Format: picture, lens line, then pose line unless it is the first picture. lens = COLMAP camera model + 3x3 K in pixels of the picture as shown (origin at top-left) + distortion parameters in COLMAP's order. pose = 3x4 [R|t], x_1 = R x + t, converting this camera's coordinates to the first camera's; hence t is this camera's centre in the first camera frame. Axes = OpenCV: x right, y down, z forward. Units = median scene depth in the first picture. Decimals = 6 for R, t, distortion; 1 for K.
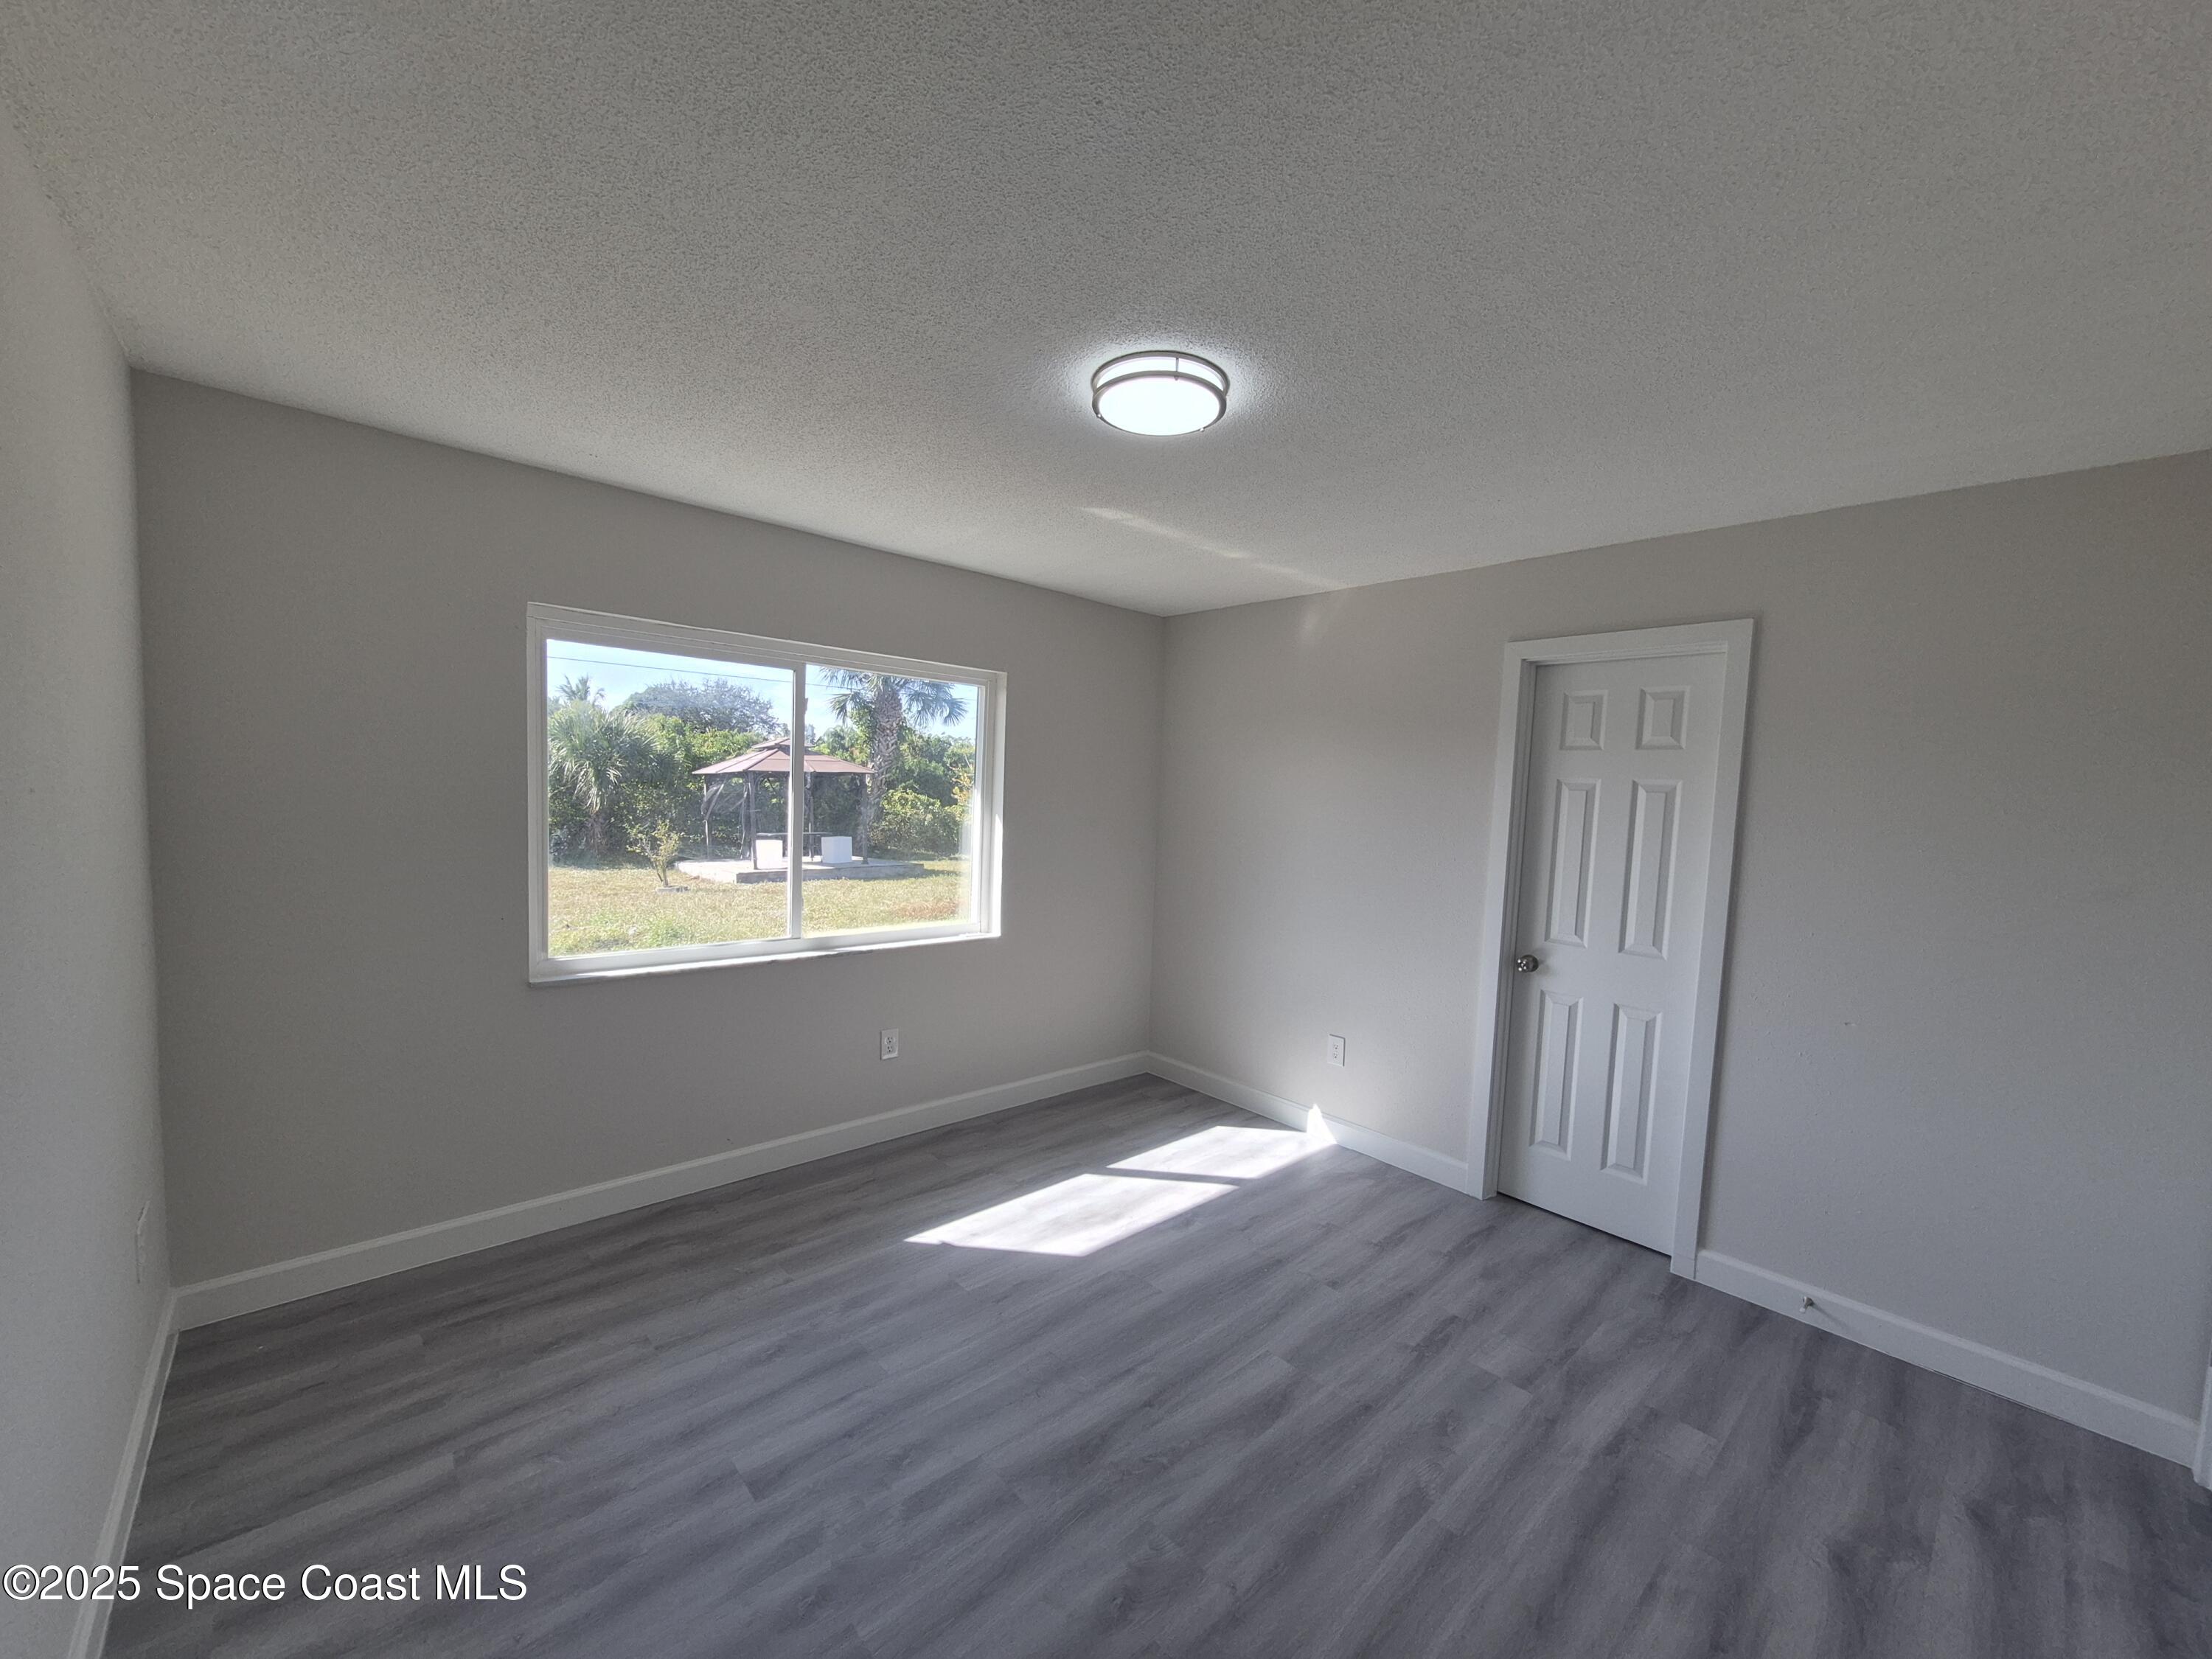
lens RADIAL K [[863.1, 0, 1101.3], [0, 863.1, 838.3], [0, 0, 1]] dist [0.002805, -0.000549]
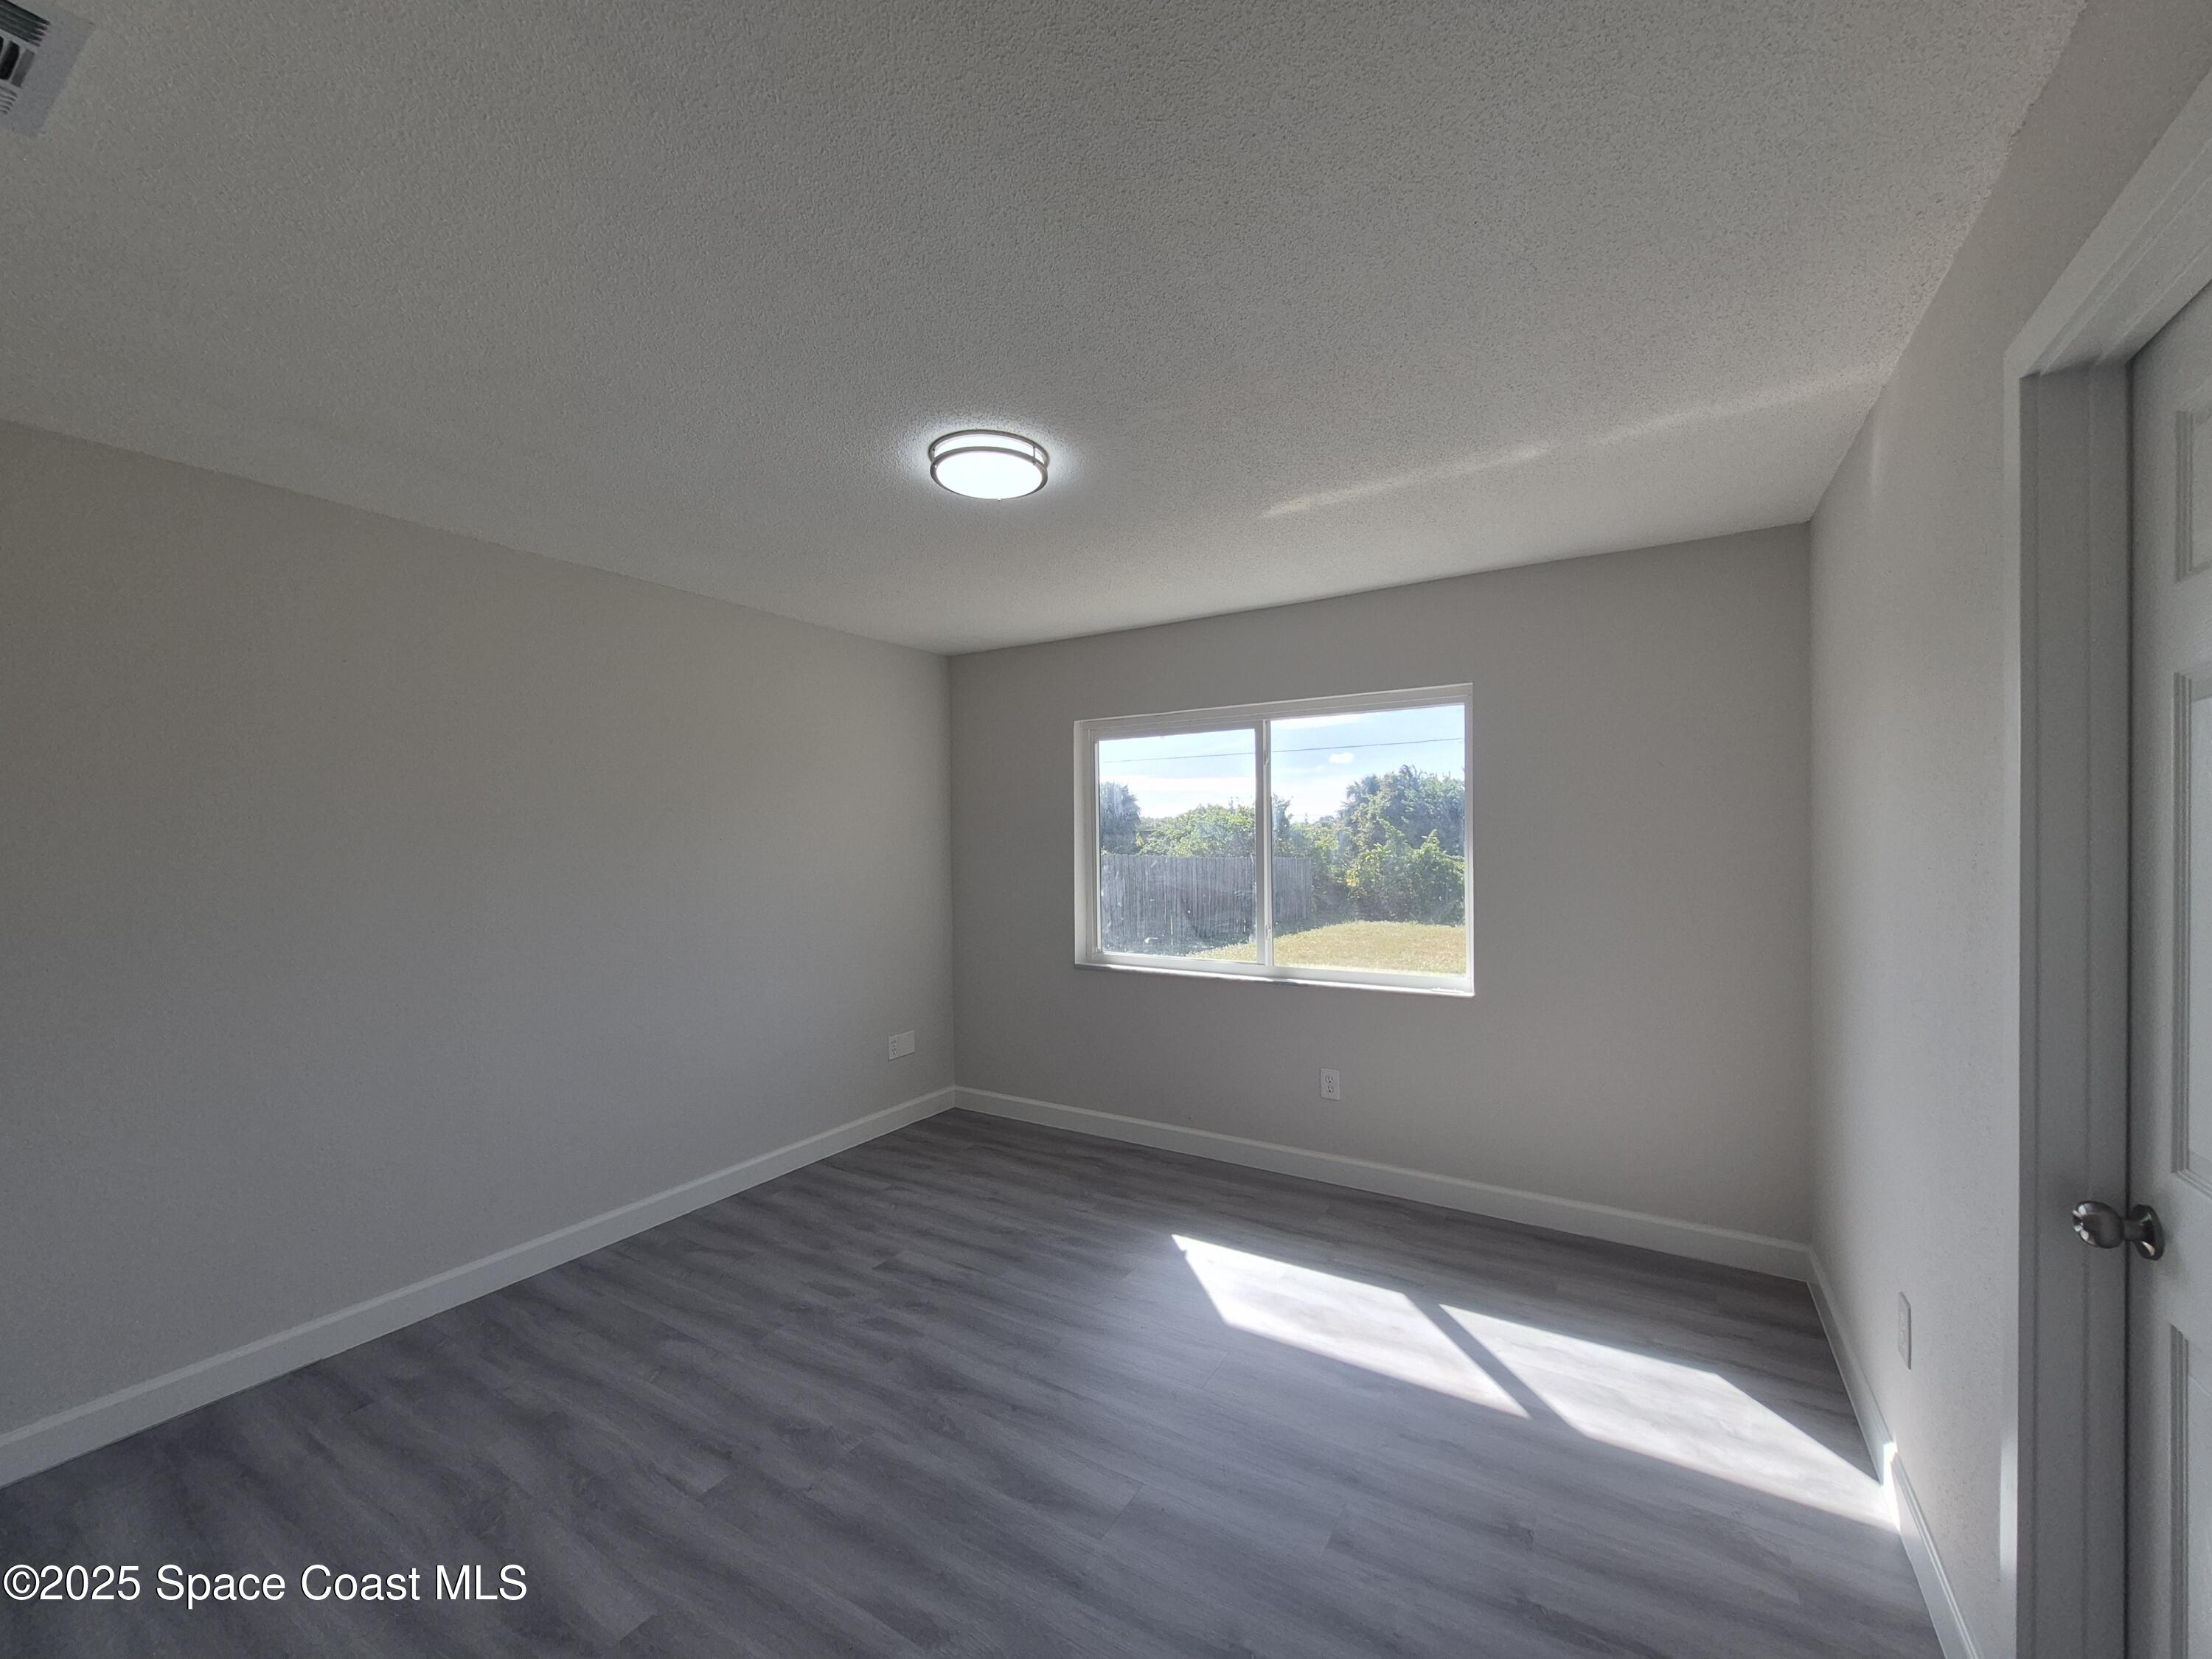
lens RADIAL K [[863.1, 0, 1103.9], [0, 863.1, 839.4], [0, 0, 1]] dist [0.002805, -0.000549]
pose [[0.279307, -0.044030, -0.959192, 1.021684], [-0.035883, 0.997772, -0.056250, 0.038157], [0.959531, 0.050130, 0.277104, 0.735282]]
